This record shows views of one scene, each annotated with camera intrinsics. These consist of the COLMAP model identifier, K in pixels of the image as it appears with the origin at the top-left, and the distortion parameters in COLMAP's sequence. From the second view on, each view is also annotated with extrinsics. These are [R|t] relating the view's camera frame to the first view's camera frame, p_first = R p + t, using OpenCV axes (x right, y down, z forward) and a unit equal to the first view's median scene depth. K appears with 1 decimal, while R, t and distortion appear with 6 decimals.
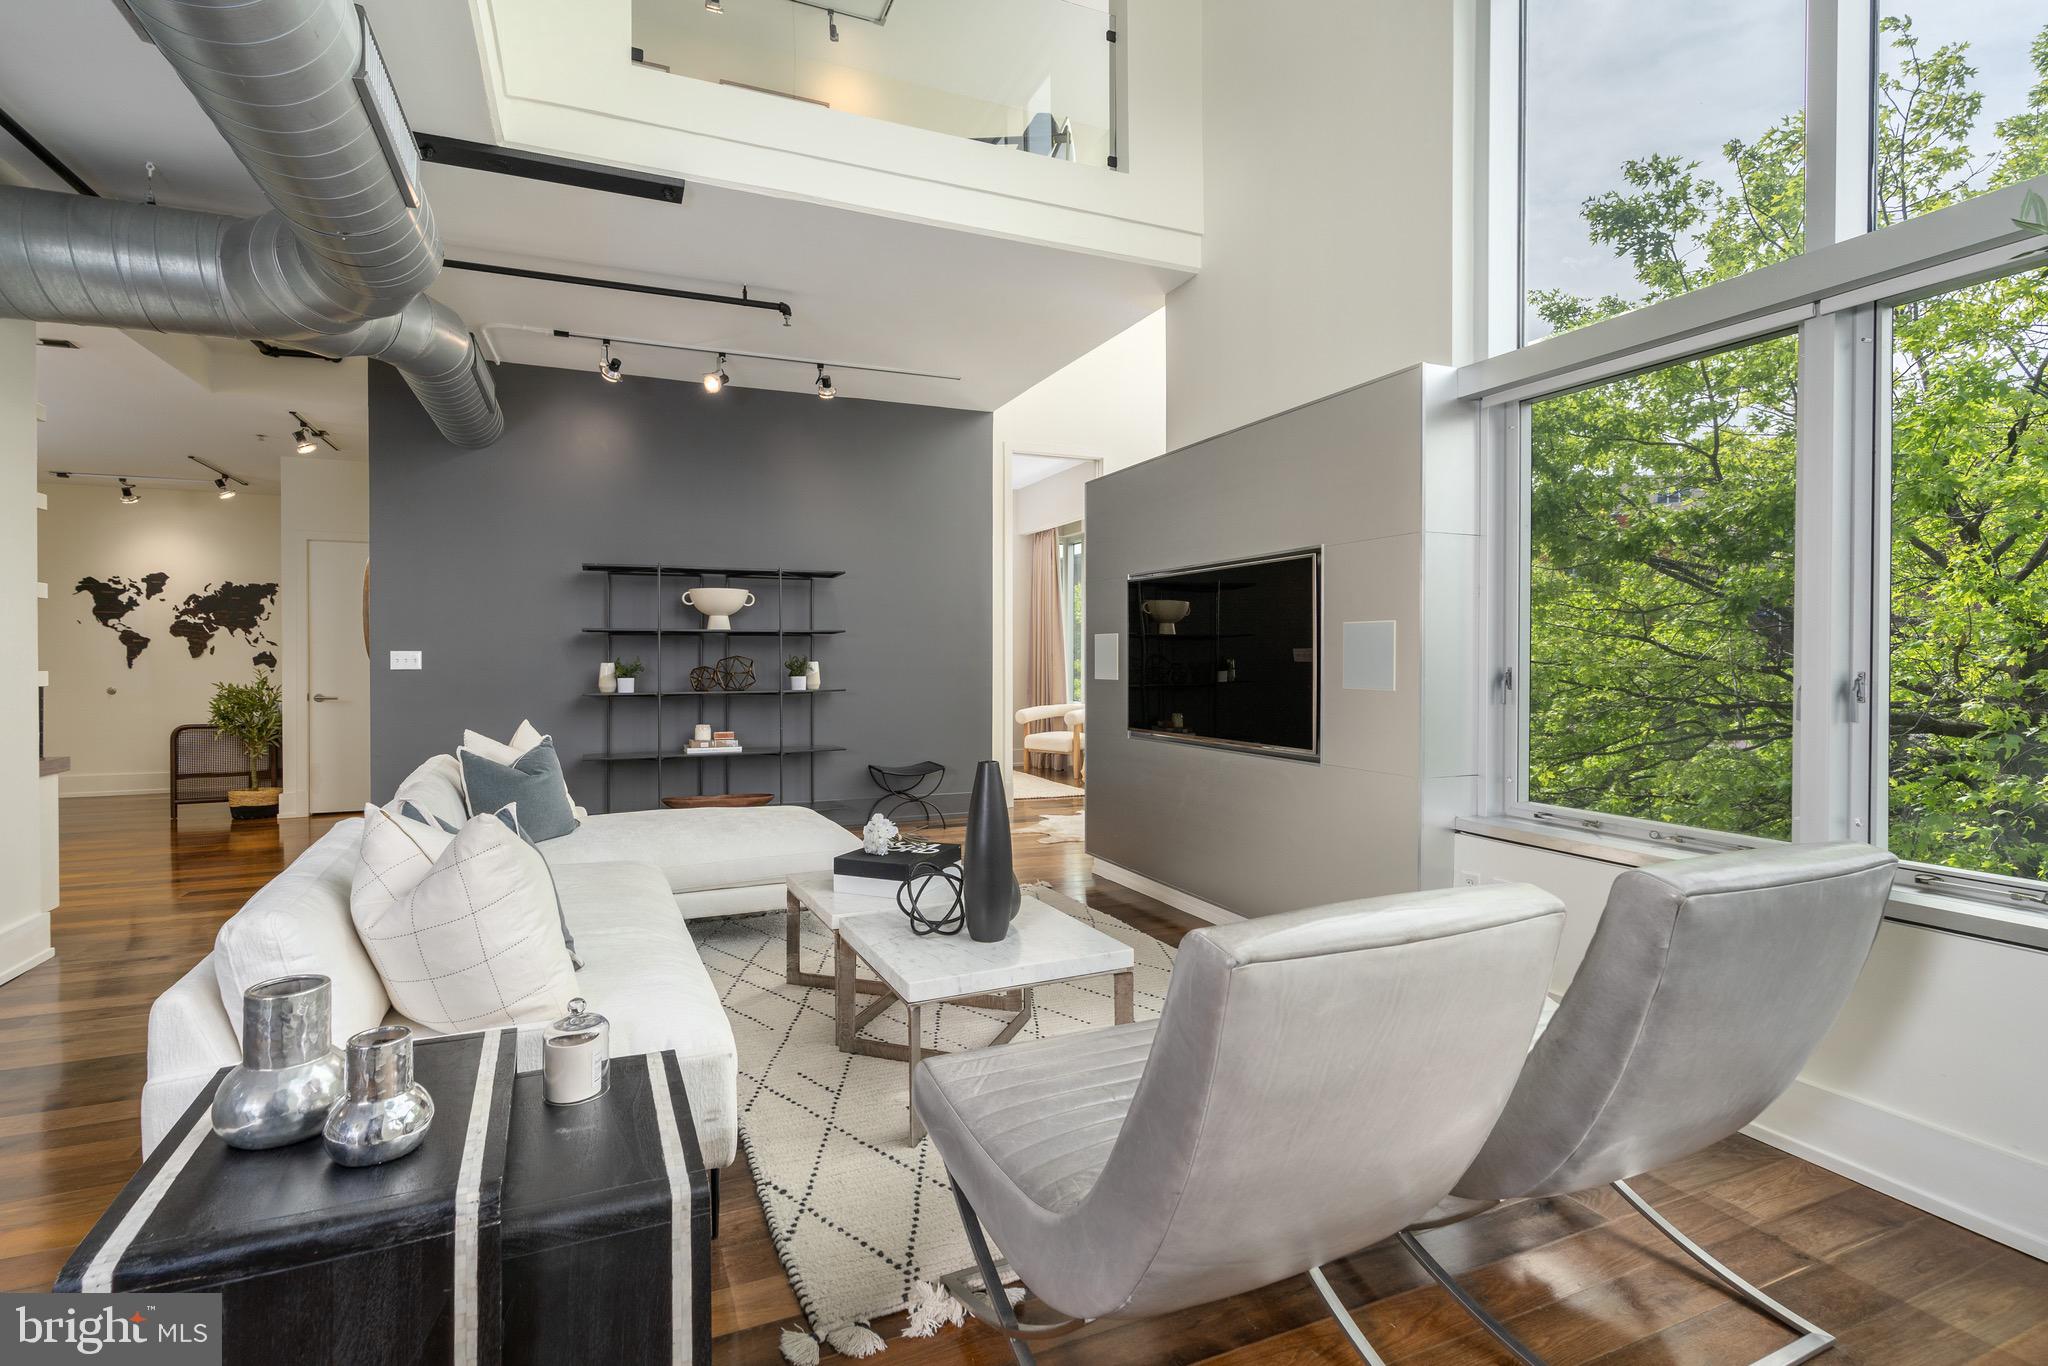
lens RADIAL K [[939.1, 0, 1024.4], [0, 939.1, 686.9], [0, 0, 1]] dist [-0.006204, 0.001120]
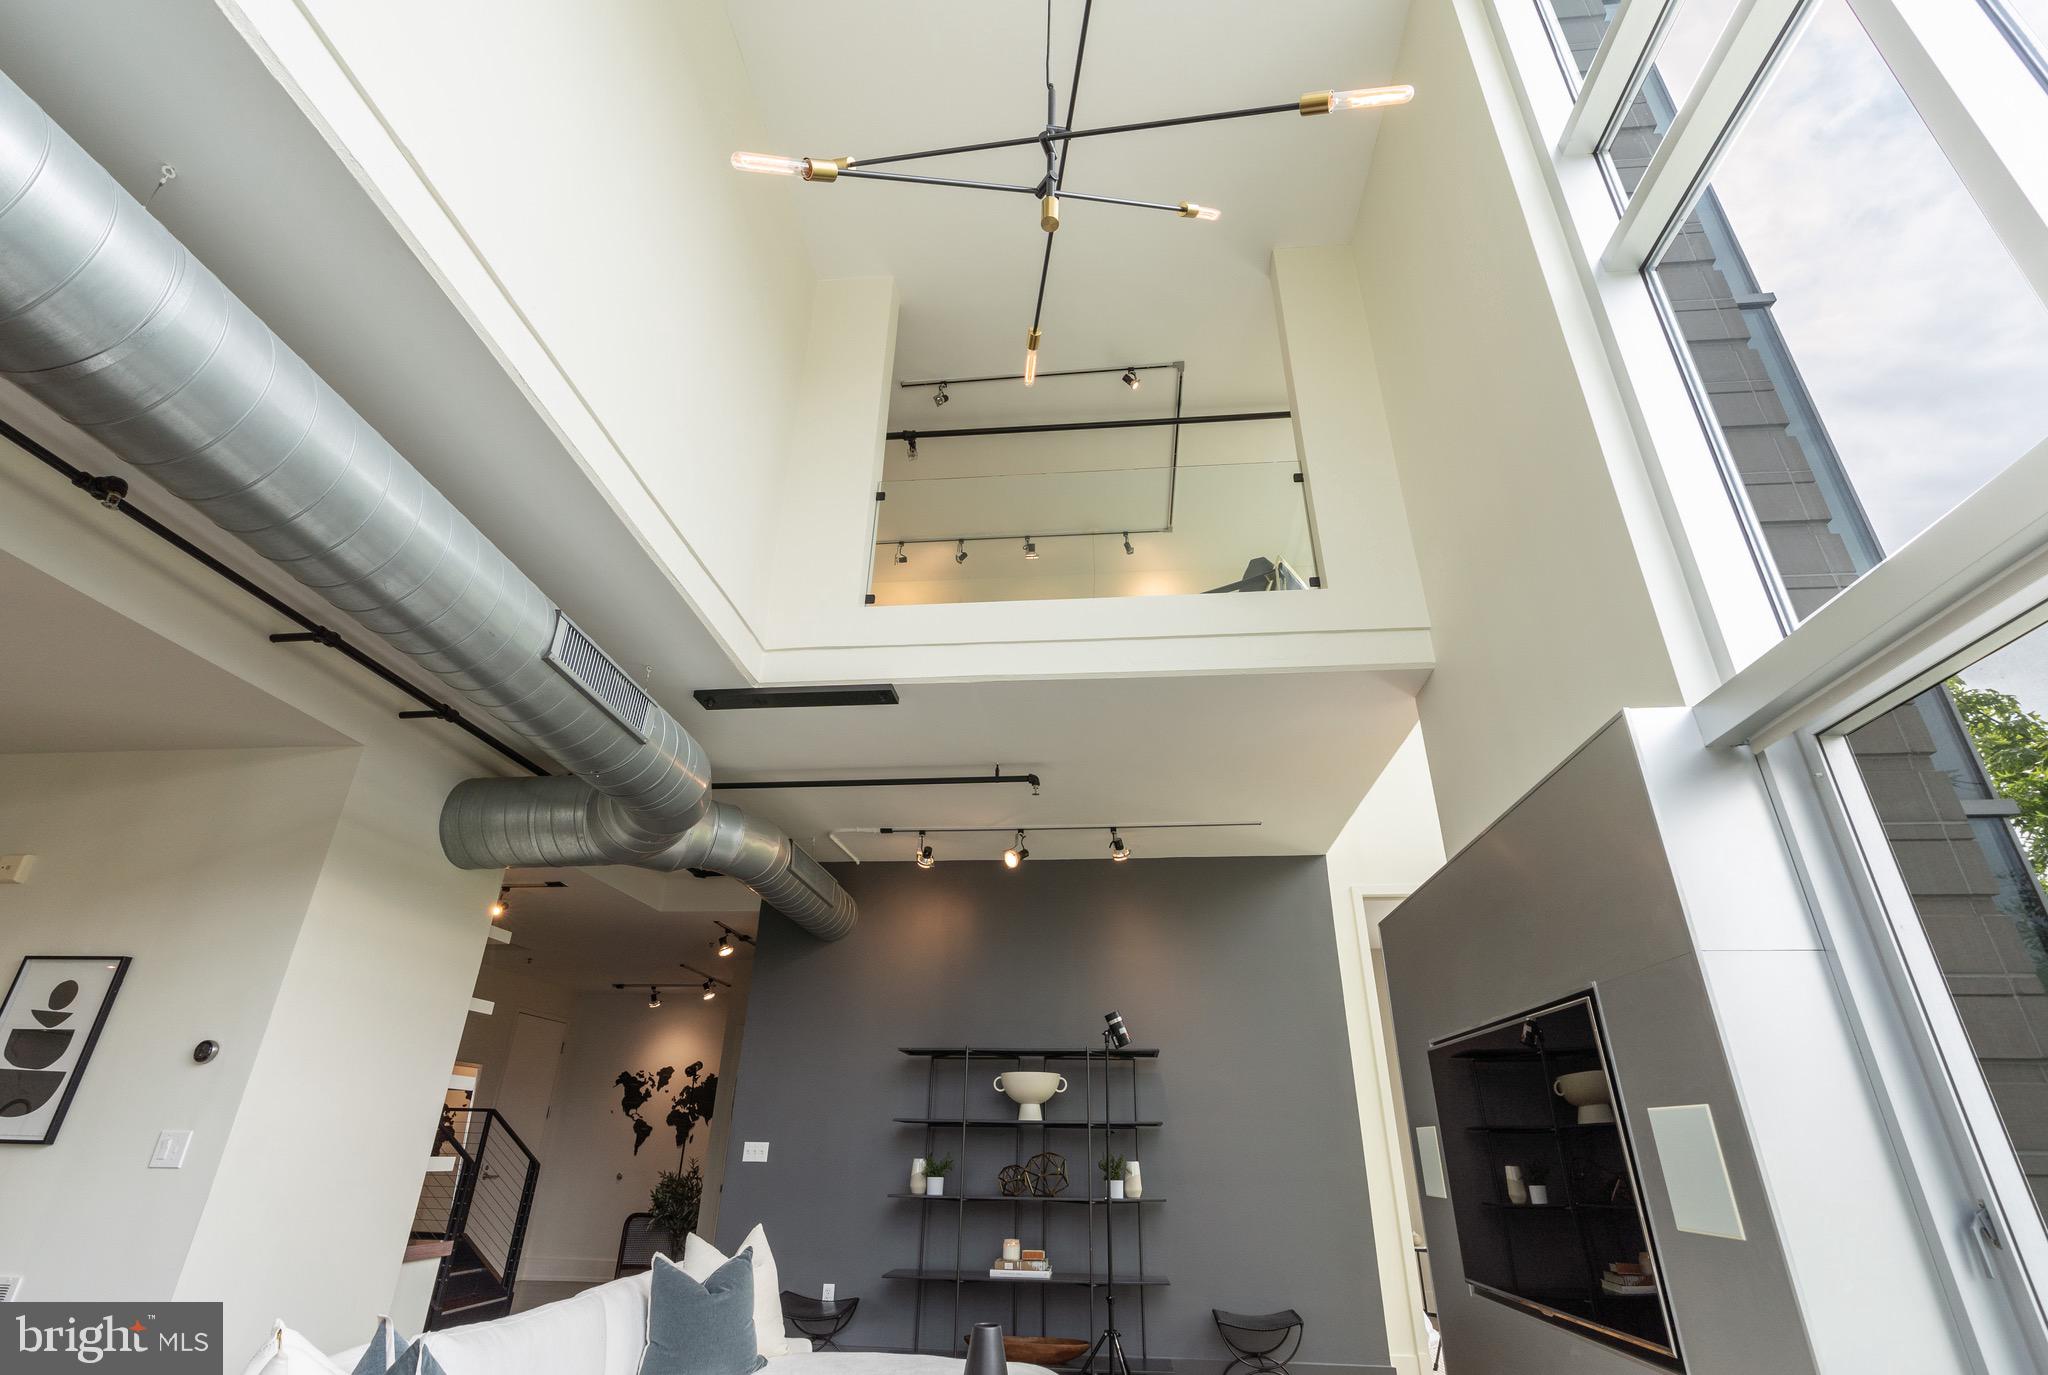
lens RADIAL K [[963.6, 0, 1024.0], [0, 963.6, 687.5], [0, 0, 1]] dist [-0.011449, 0.000277]
pose [[0.883812, -0.190838, -0.427150, 0.149666], [-0.029879, 0.888134, -0.458613, -0.006532], [0.466887, 0.418090, 0.779241, 0.096728]]
